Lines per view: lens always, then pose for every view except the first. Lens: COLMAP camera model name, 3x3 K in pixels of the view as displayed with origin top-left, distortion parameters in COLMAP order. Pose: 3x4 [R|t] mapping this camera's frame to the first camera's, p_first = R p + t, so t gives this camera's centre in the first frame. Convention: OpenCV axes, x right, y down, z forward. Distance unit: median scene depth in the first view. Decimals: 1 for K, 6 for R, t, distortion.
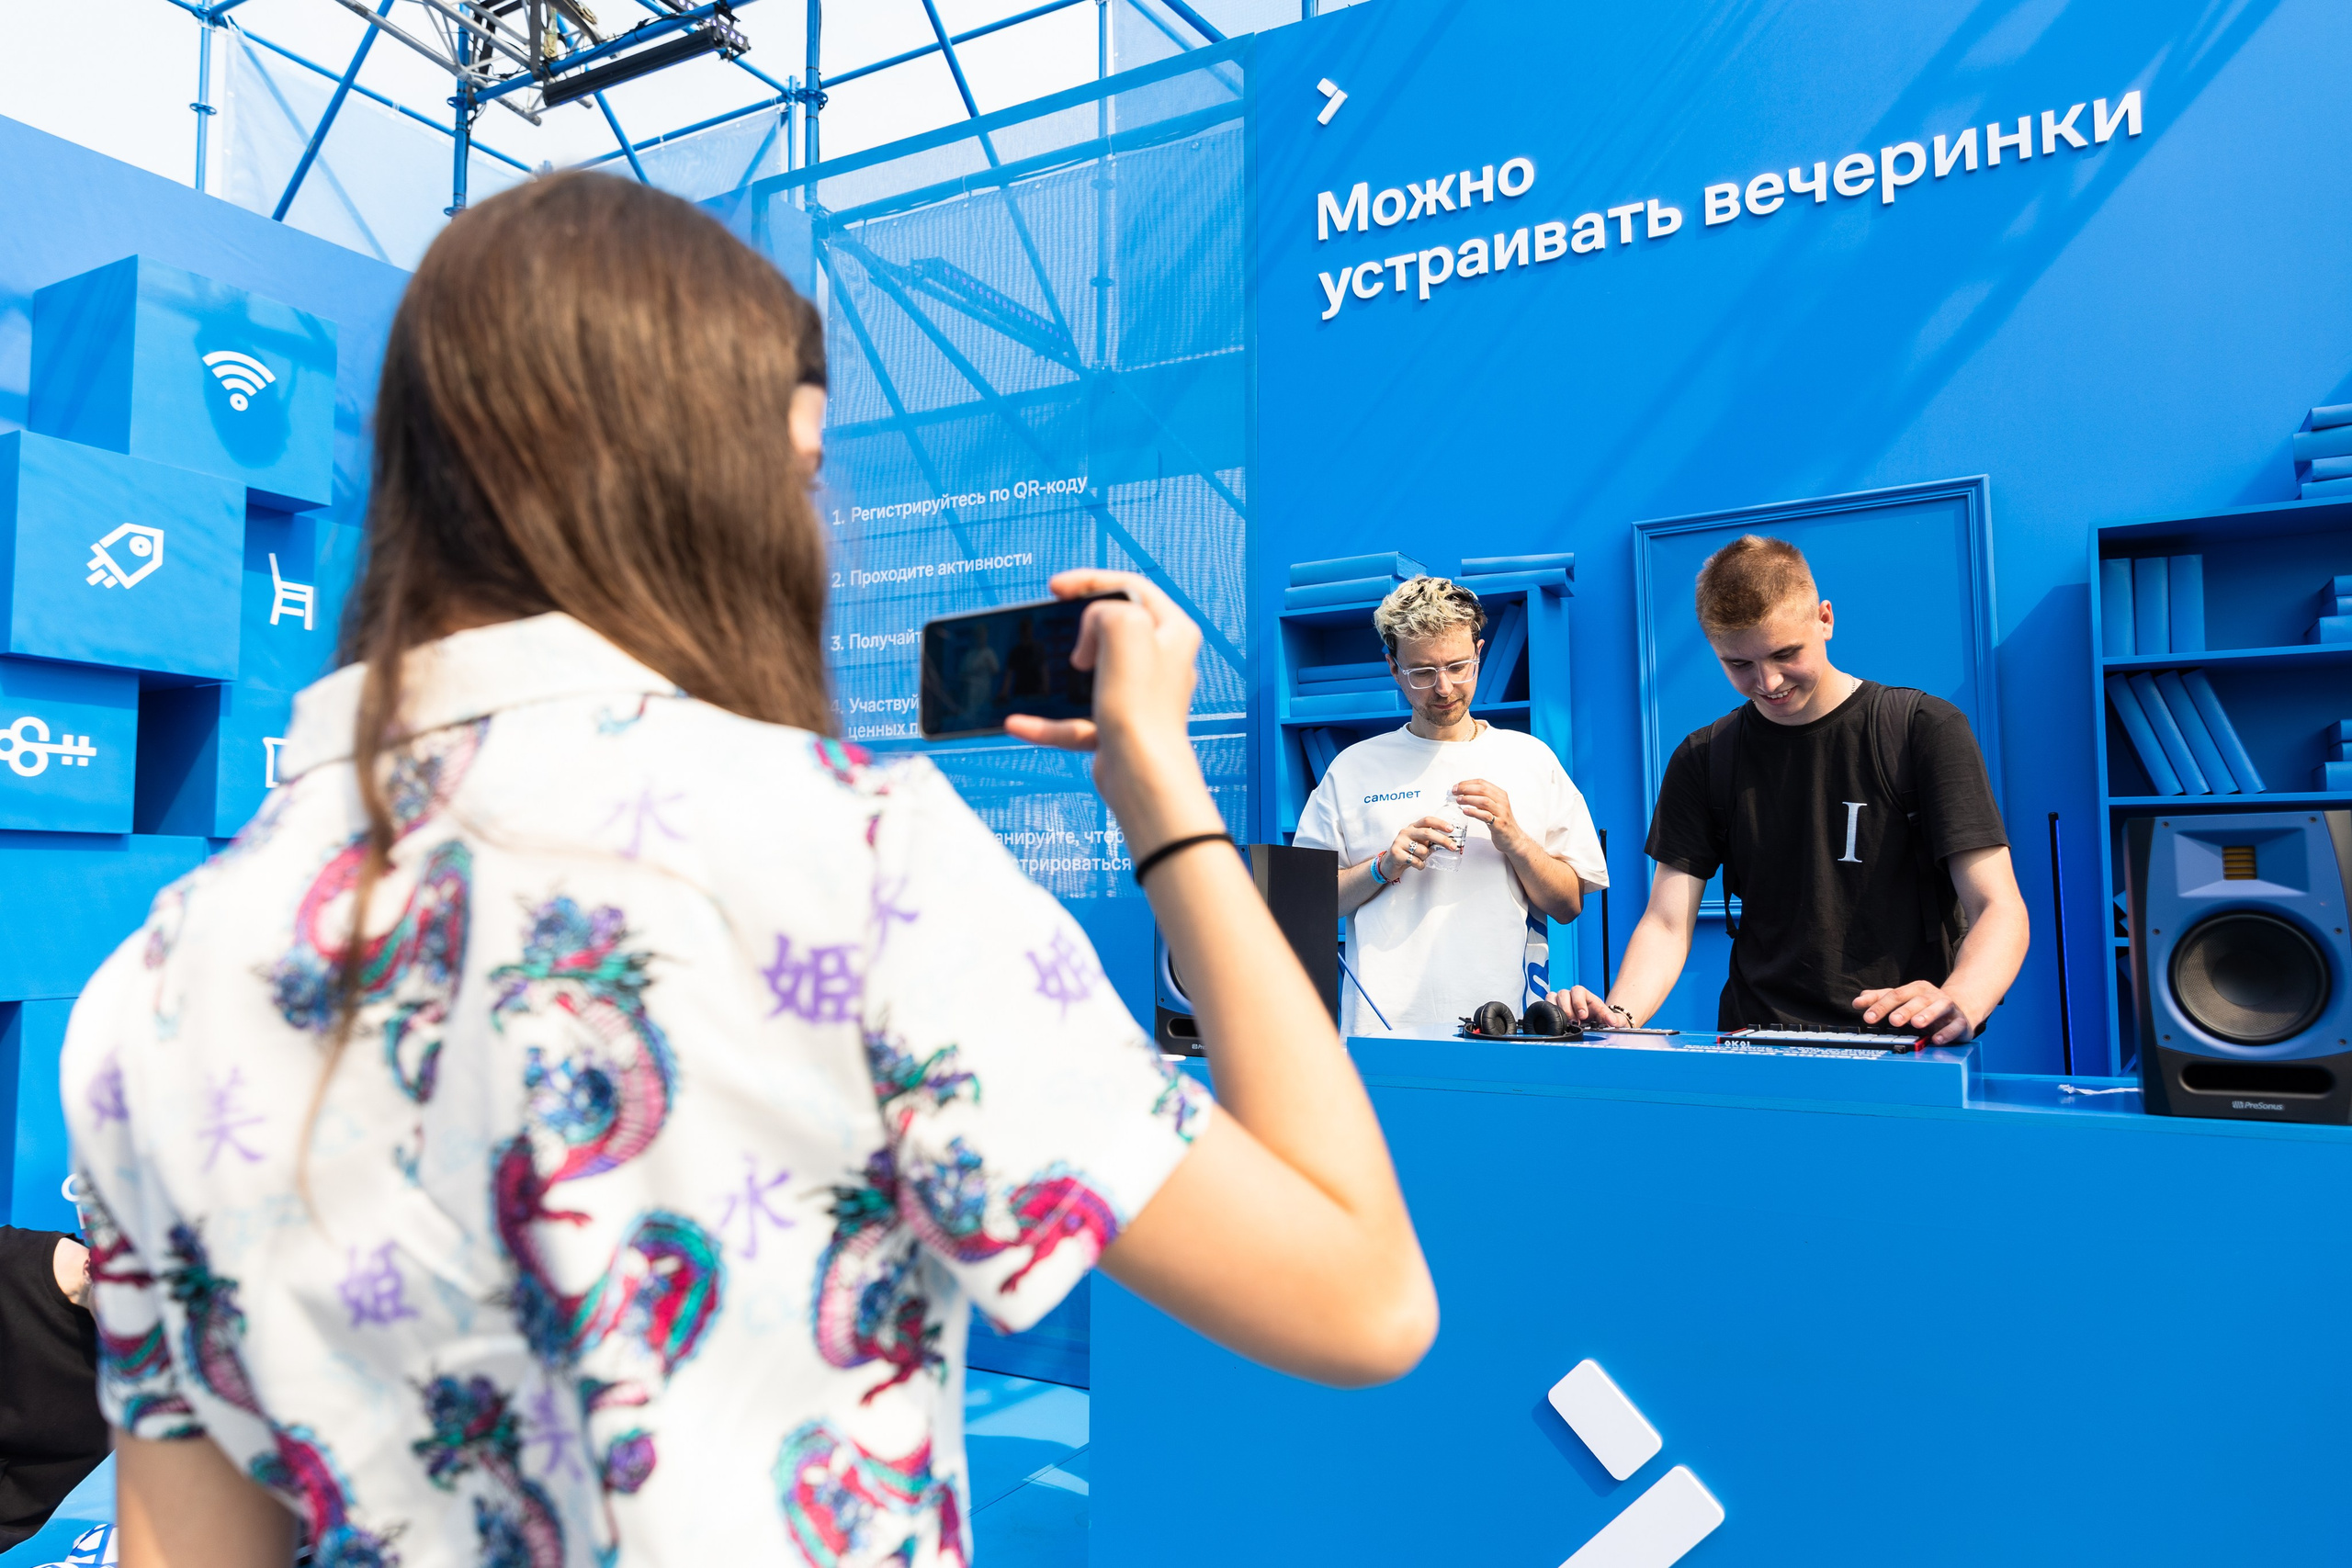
lens RADIAL K [[1568.7, 0, 1171.0], [0, 1568.7, 794.1], [0, 0, 1]] dist [0.008624, 0.001861]
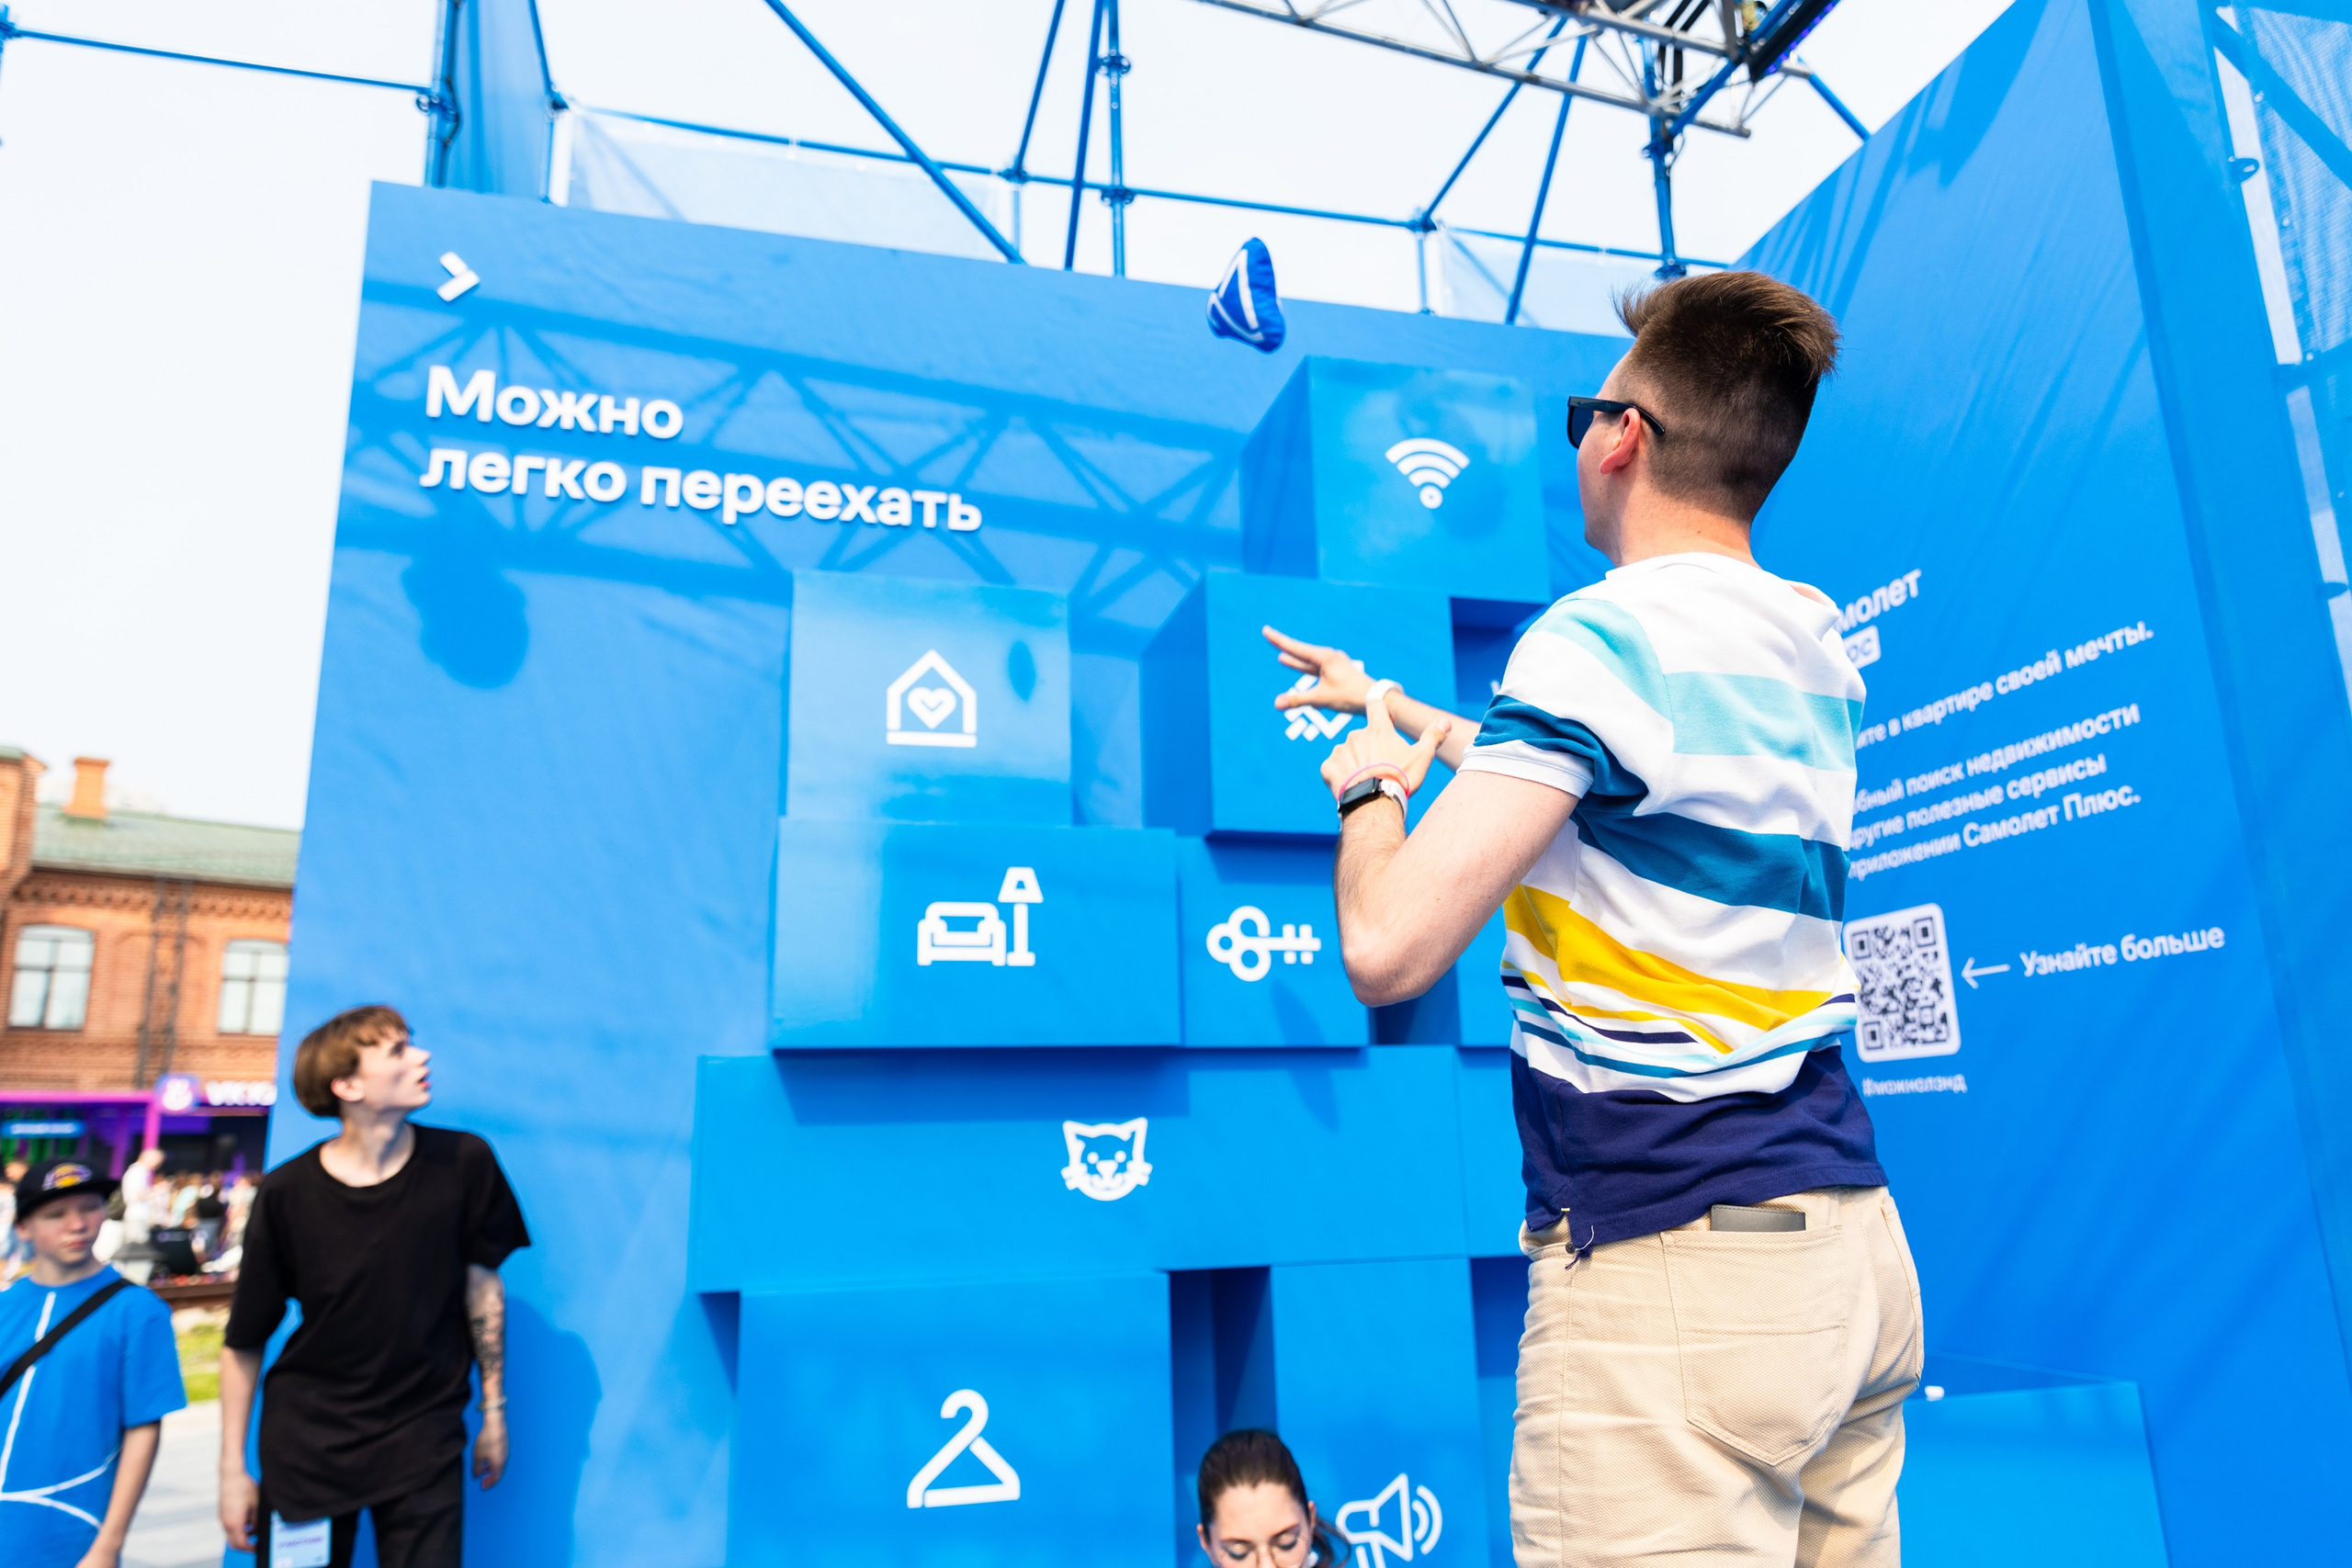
lens RADIAL K [[1568.7, 0, 1171.0], [0, 1568.7, 794.1], [0, 0, 1]] dist [0.008624, 0.001861]
pose [[0.695958, -0.180713, -0.694971, -0.187526], [0.077202, 0.981036, -0.177788, 0.038936], [0.713920, 0.070080, 0.696711, 0.434221]]
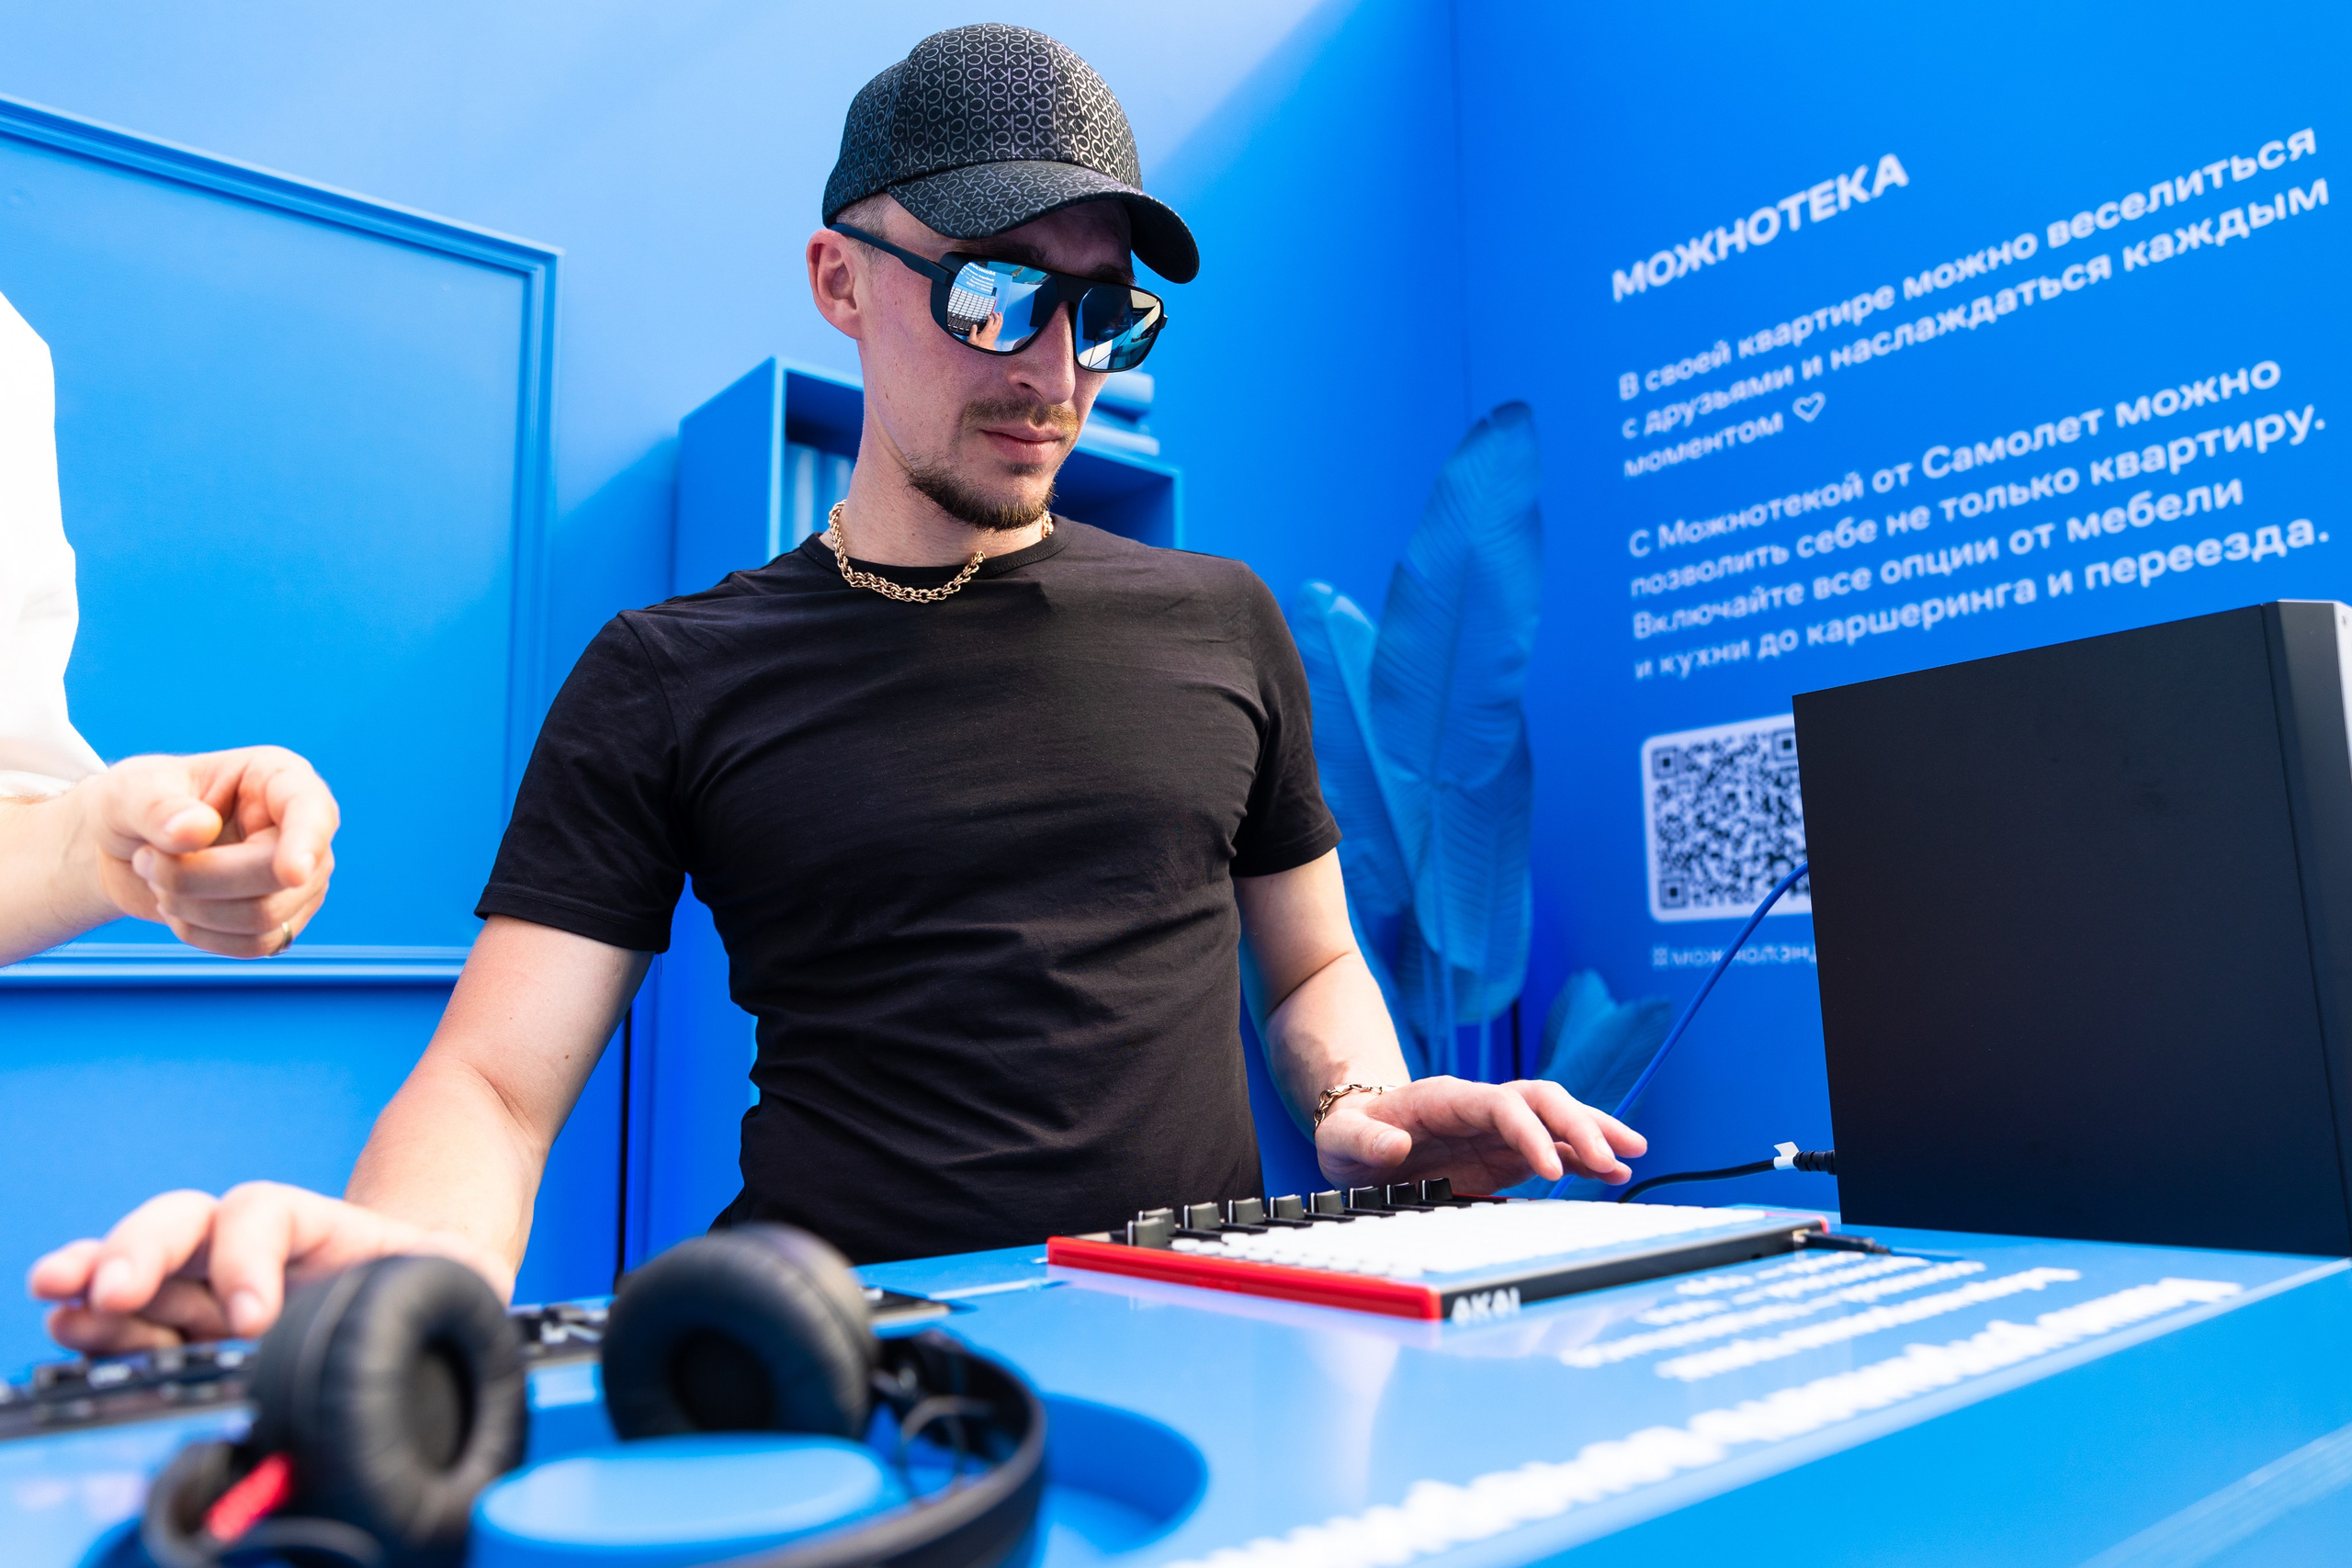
lens RADIAL K [[1649.1, 0, 1176.0], [0, 1649.1, 784.0], [0, 0, 1]] dist [-0.002101, -0.172976]
pose [[0.363357, 0.134704, 0.921860, 0.050268], [-0.041194, 0.990847, -0.128547, 0.056040], [-0.930739, 0.008733, 0.365581, 0.469306]]
